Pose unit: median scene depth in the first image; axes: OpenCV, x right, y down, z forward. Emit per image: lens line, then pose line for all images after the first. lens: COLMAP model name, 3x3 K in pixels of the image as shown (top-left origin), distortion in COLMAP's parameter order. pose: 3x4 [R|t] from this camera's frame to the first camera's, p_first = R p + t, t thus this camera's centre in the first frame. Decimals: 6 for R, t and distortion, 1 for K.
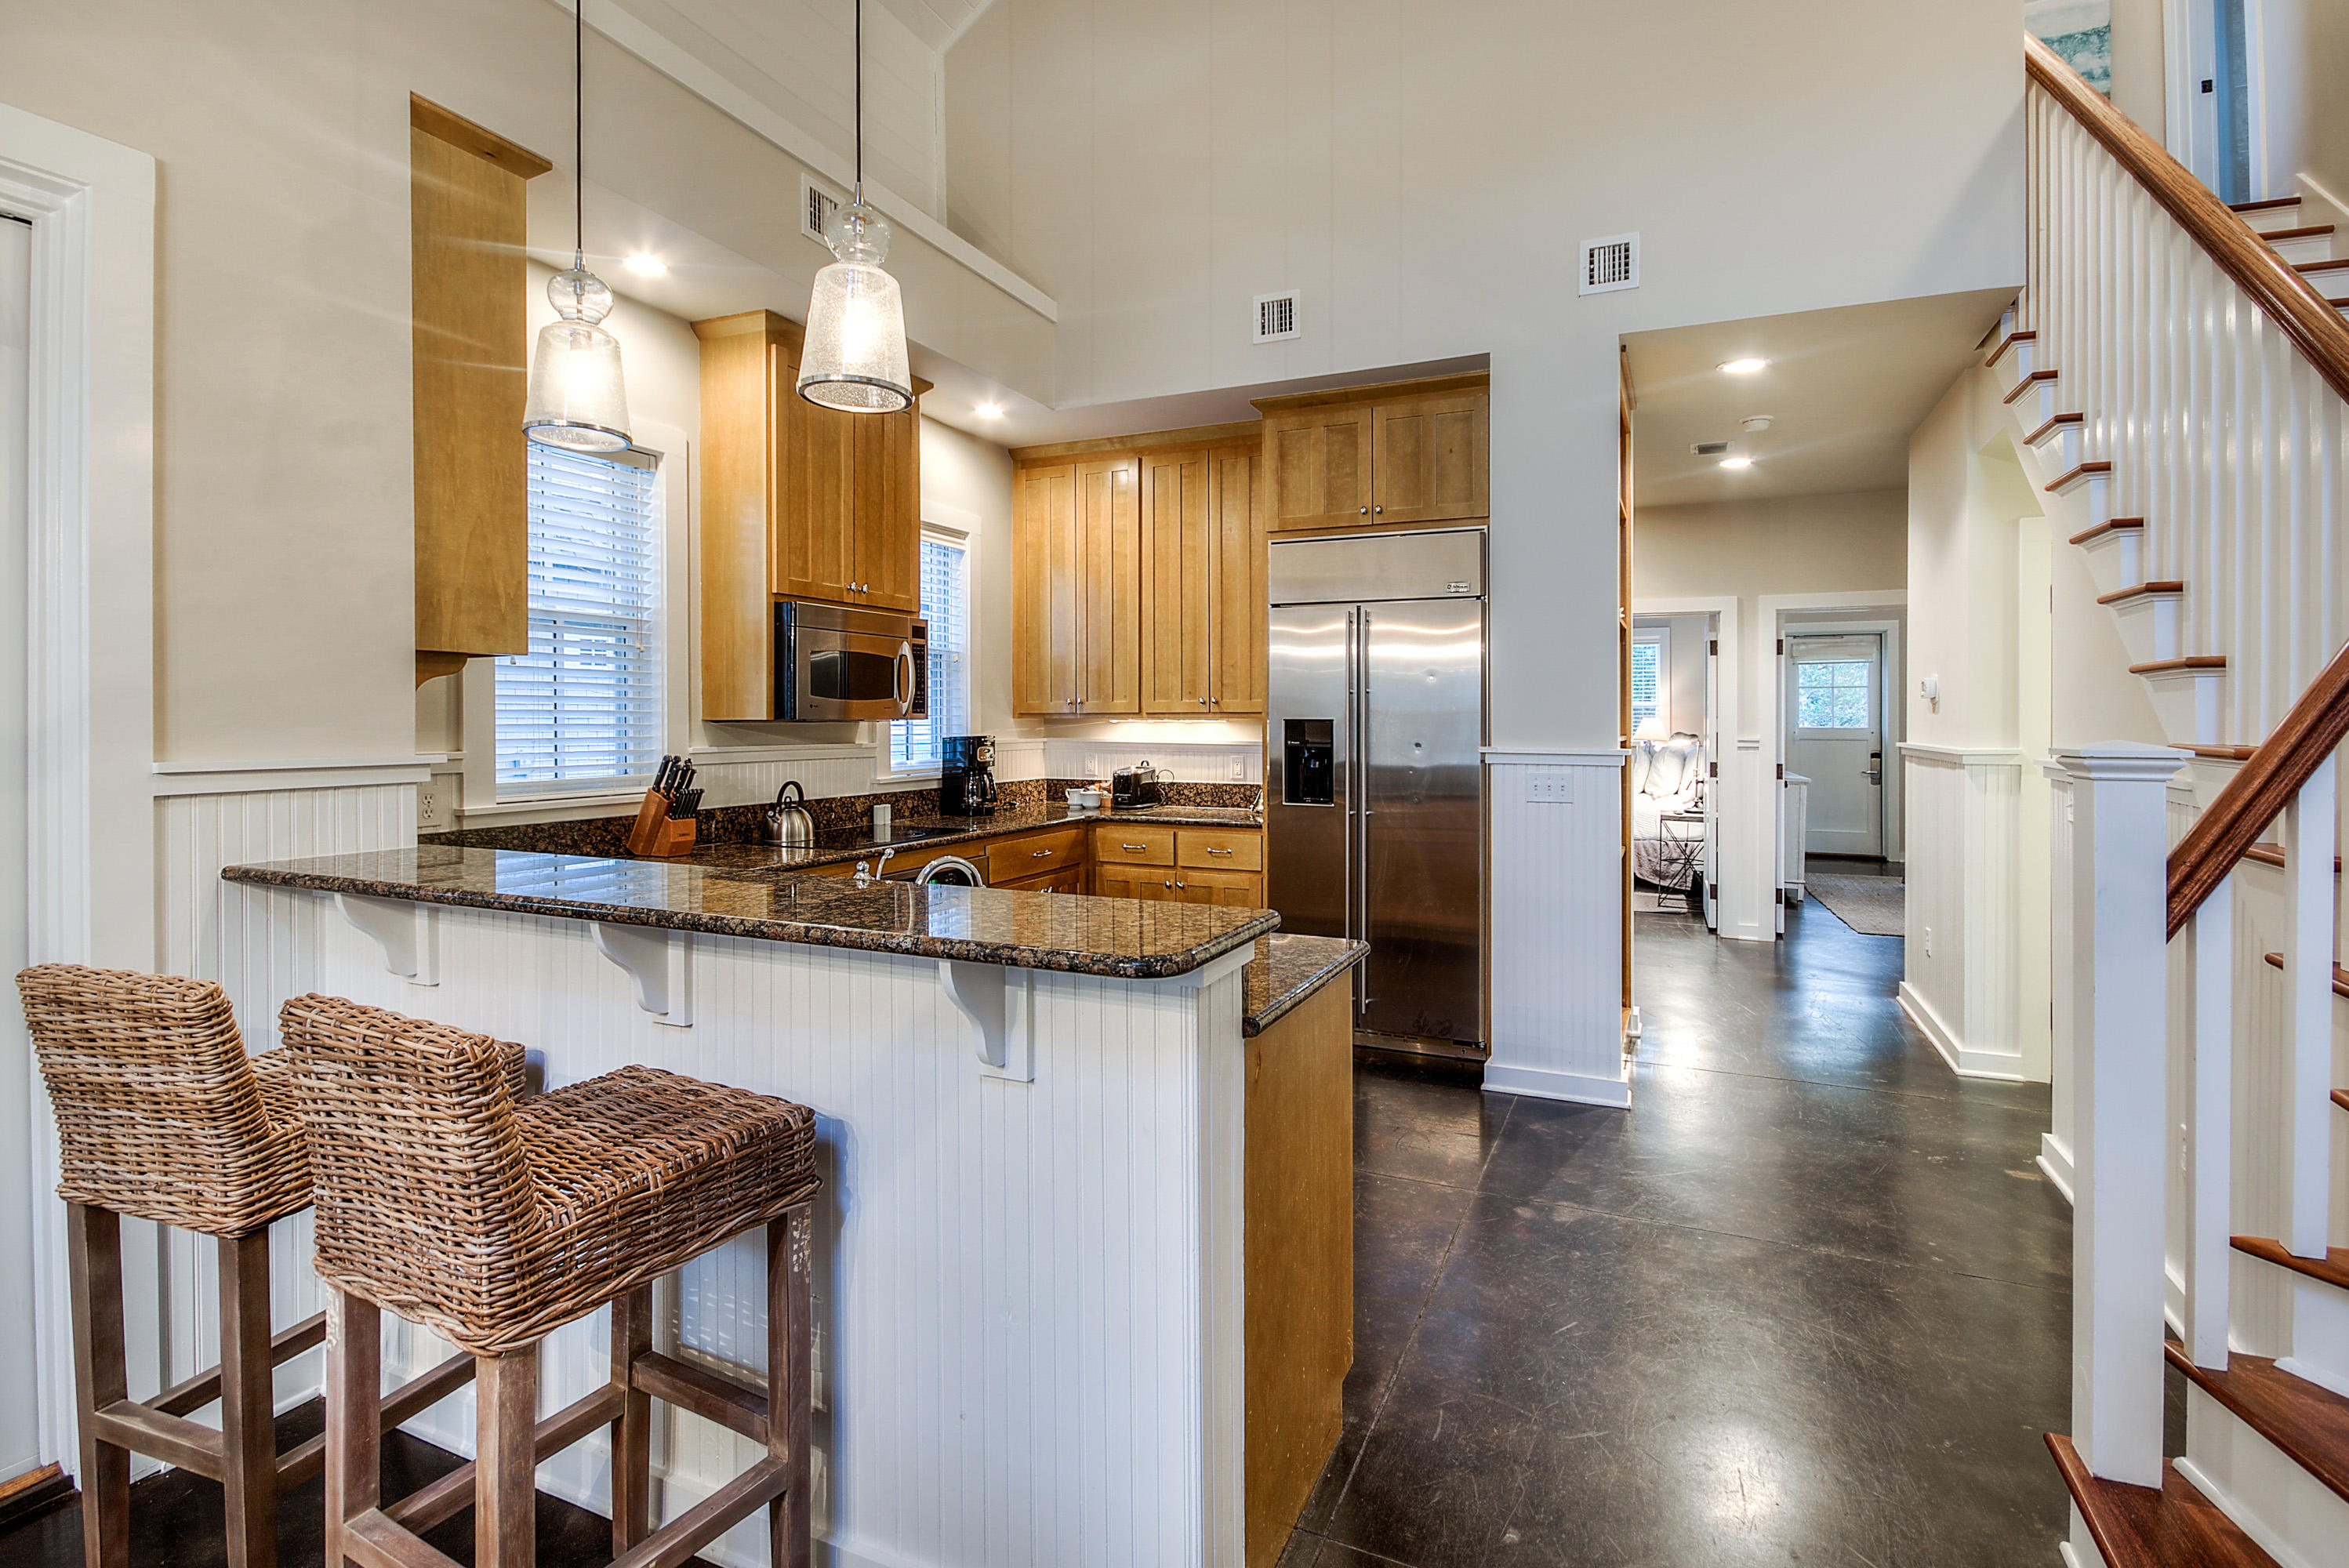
lens RADIAL K [[1110.9, 0, 1185.7], [0, 1110.9, 722.7], [0, 0, 1]] dist [0.002307, -0.002416]
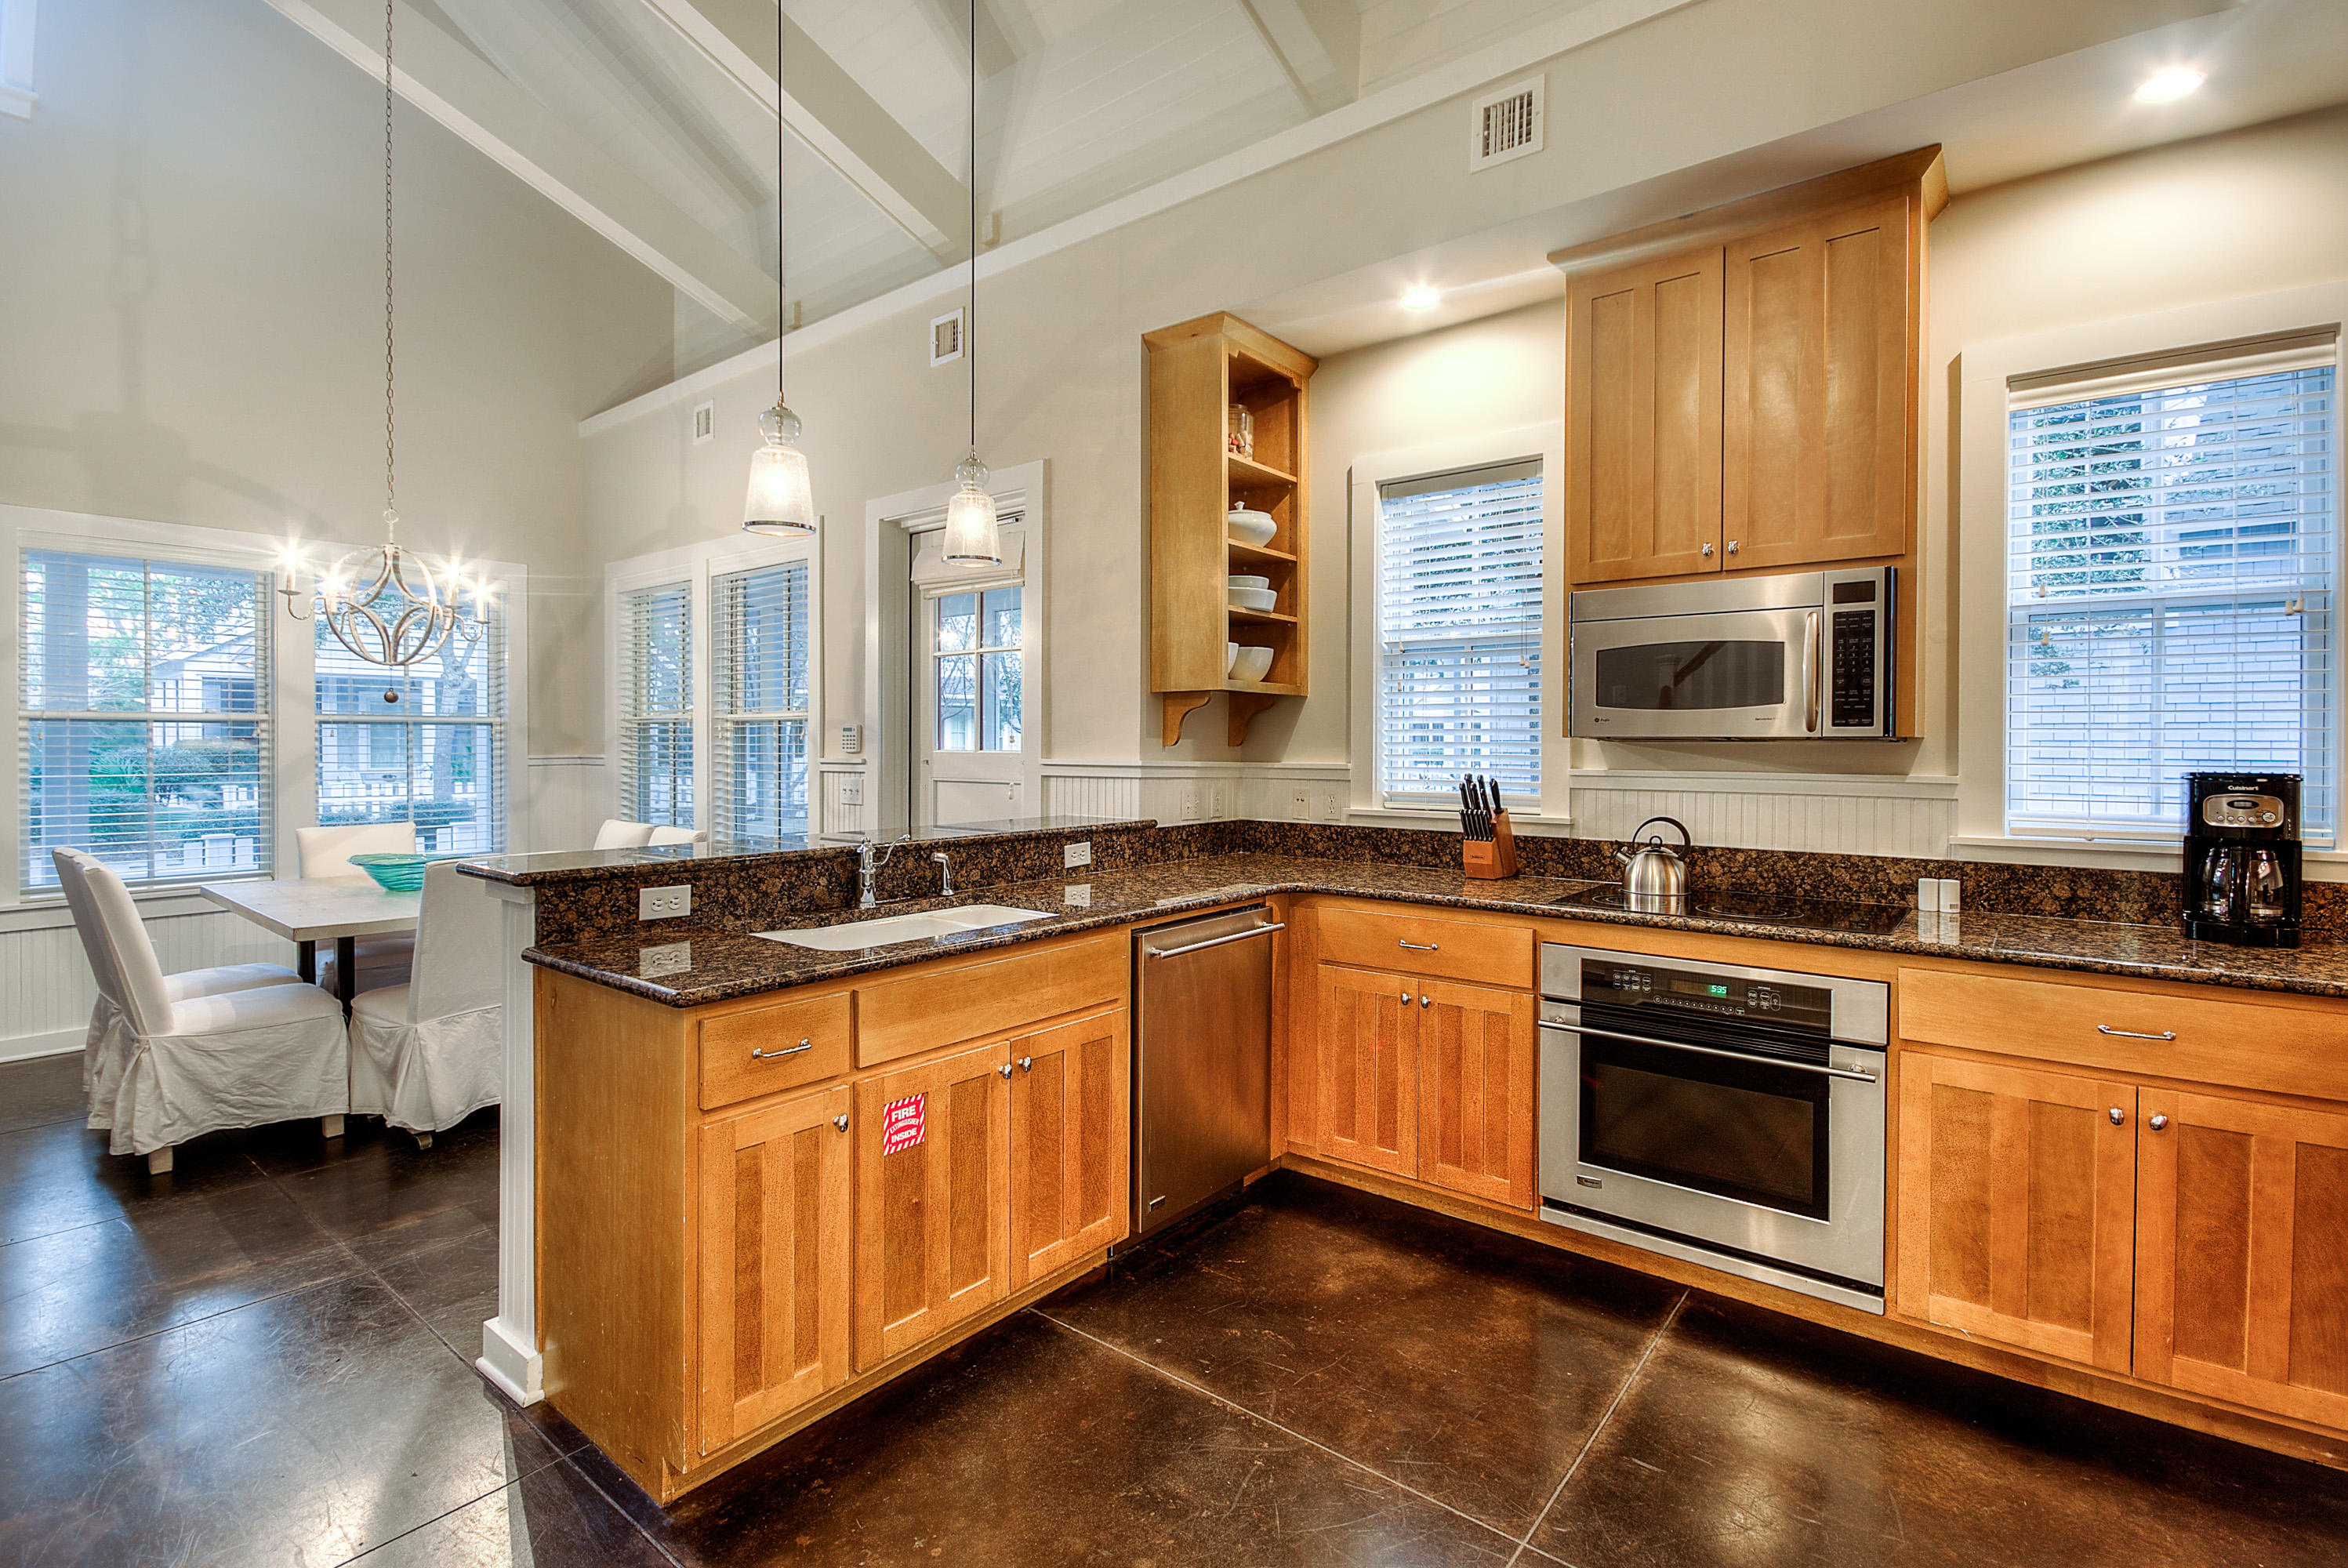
lens RADIAL K [[1110.4, 0, 1135.8], [0, 1110.4, 749.9], [0, 0, 1]] dist [0.002307, -0.002416]
pose [[-0.274641, 0.003693, -0.961540, 0.428091], [-0.005671, 0.999969, 0.005460, 0.003342], [0.961530, 0.006953, -0.274612, 0.760926]]
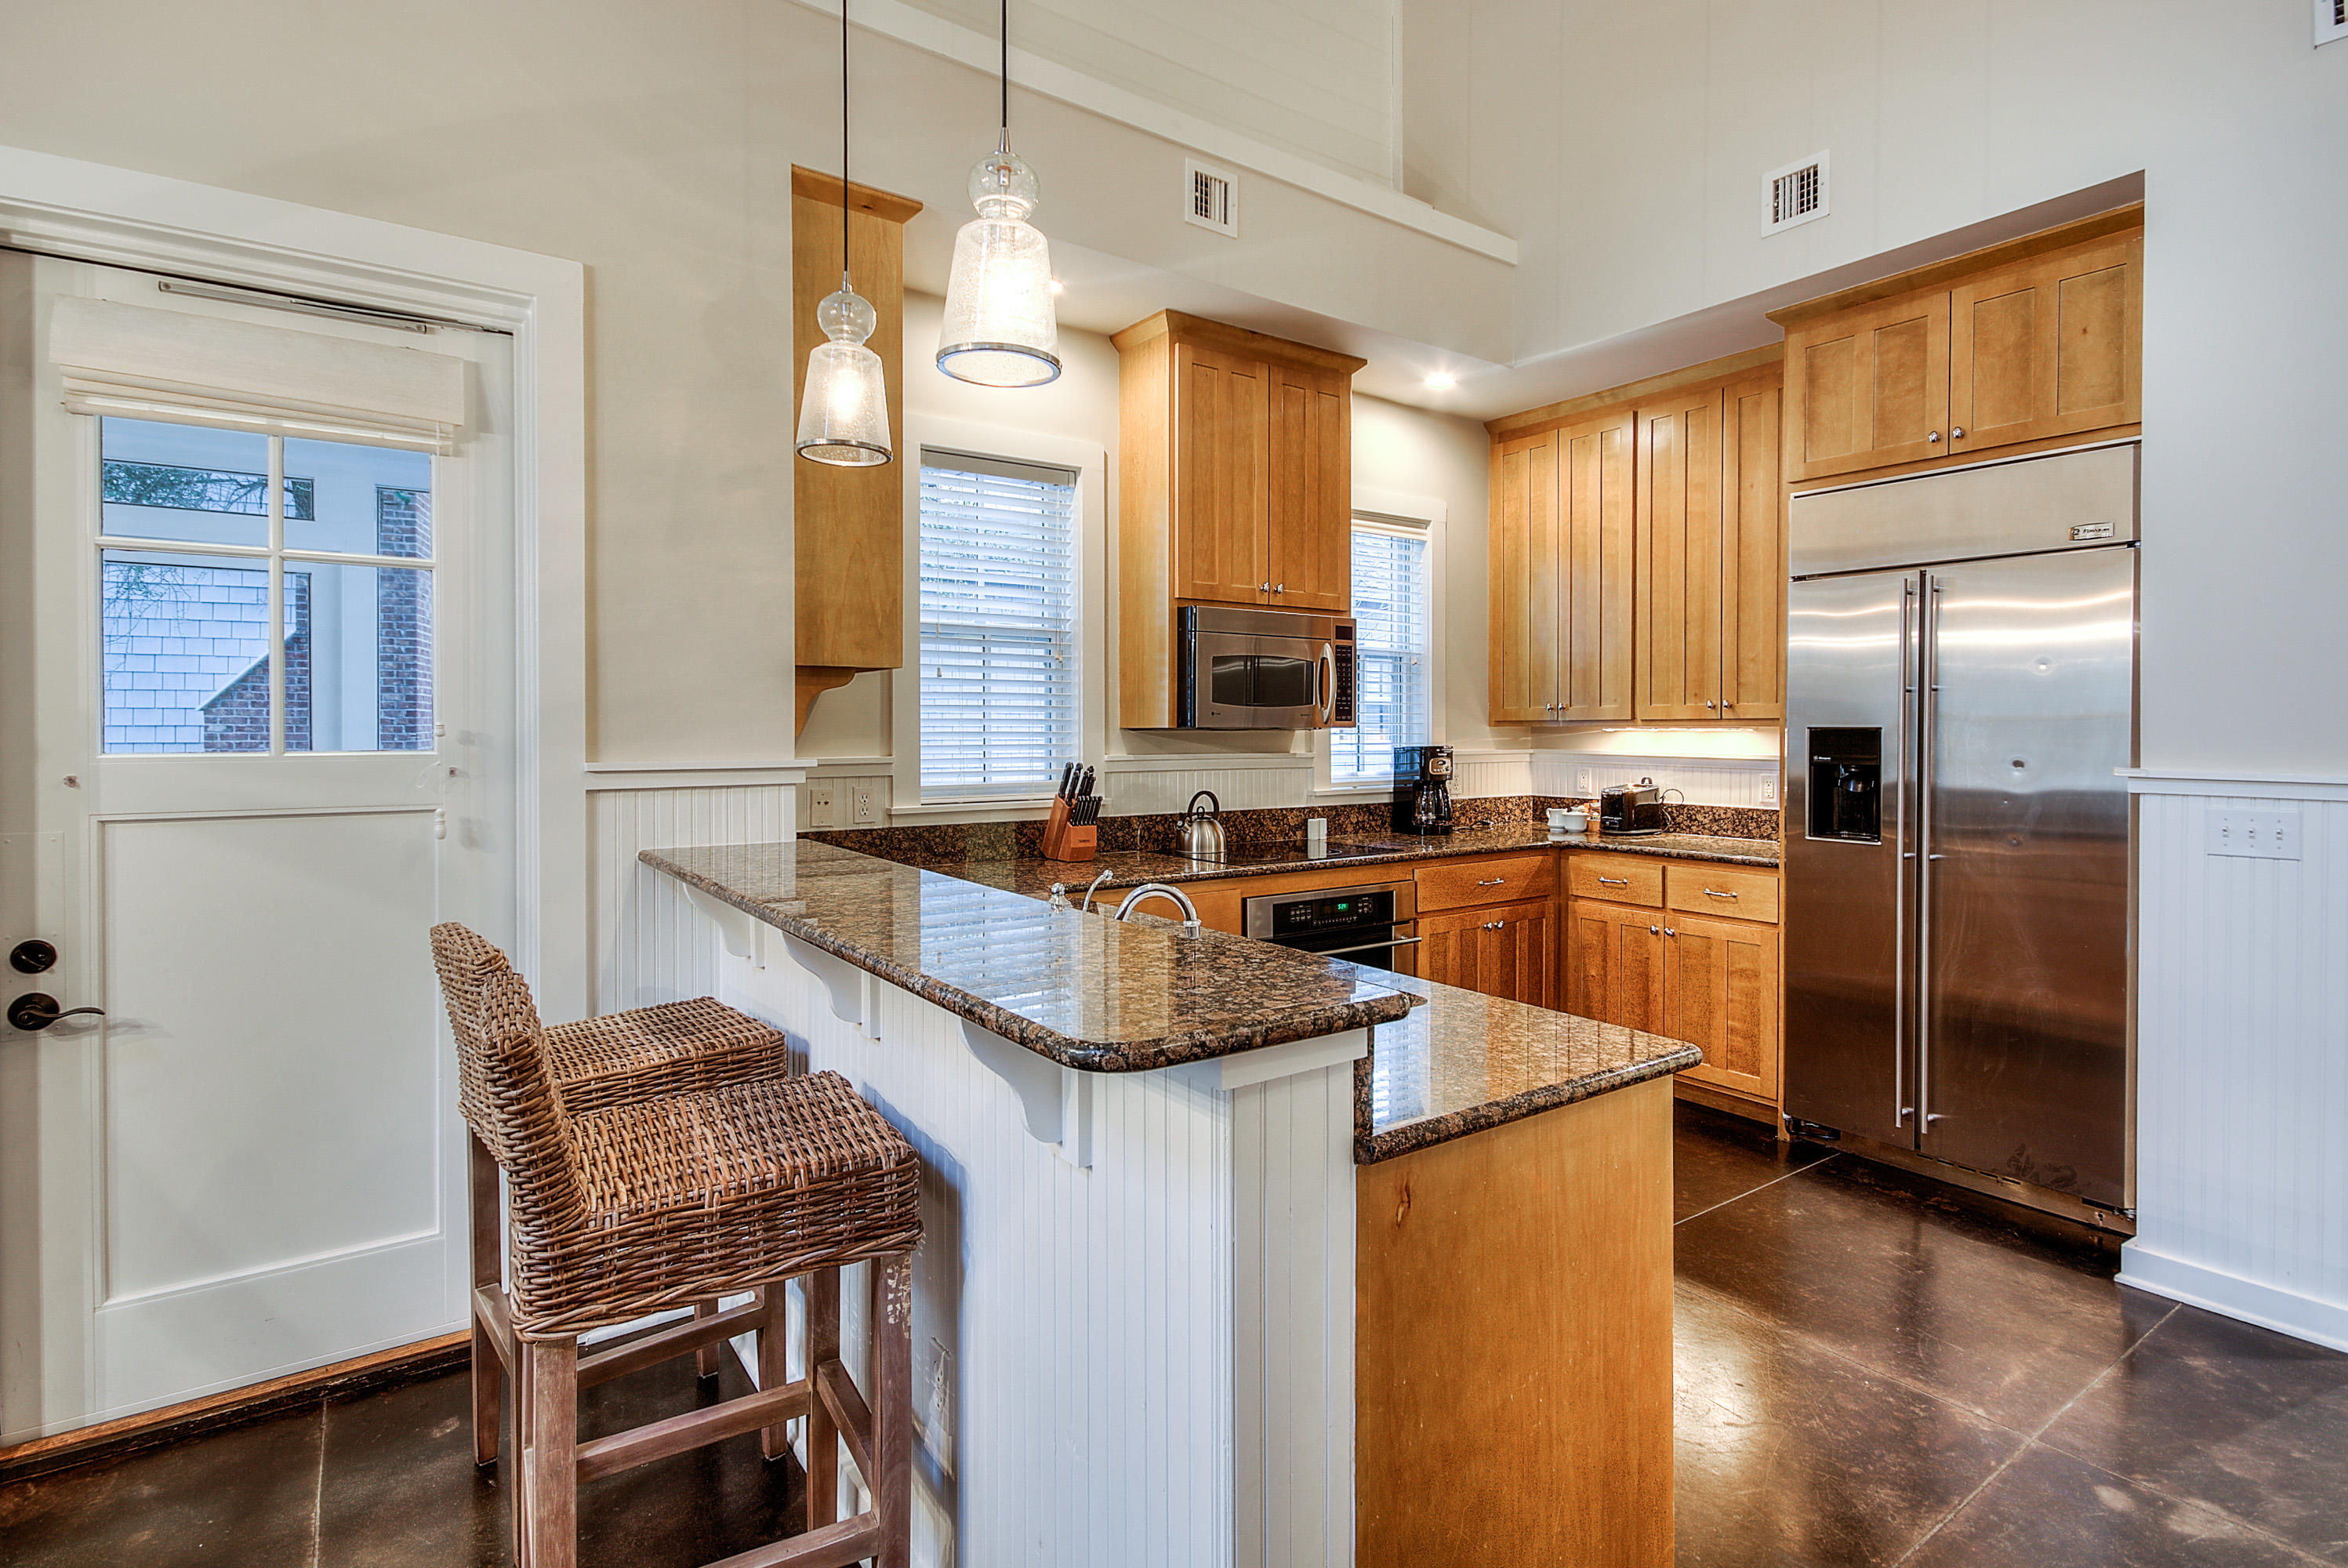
lens RADIAL K [[1145.8, 0, 1178.8], [0, 1145.8, 743.3], [0, 0, 1]] dist [0.010817, -0.003170]
pose [[0.860635, 0.005923, -0.509187, 0.121417], [-0.000920, 0.999949, 0.010076, 0.000596], [0.509221, -0.008204, 0.860597, 0.108396]]
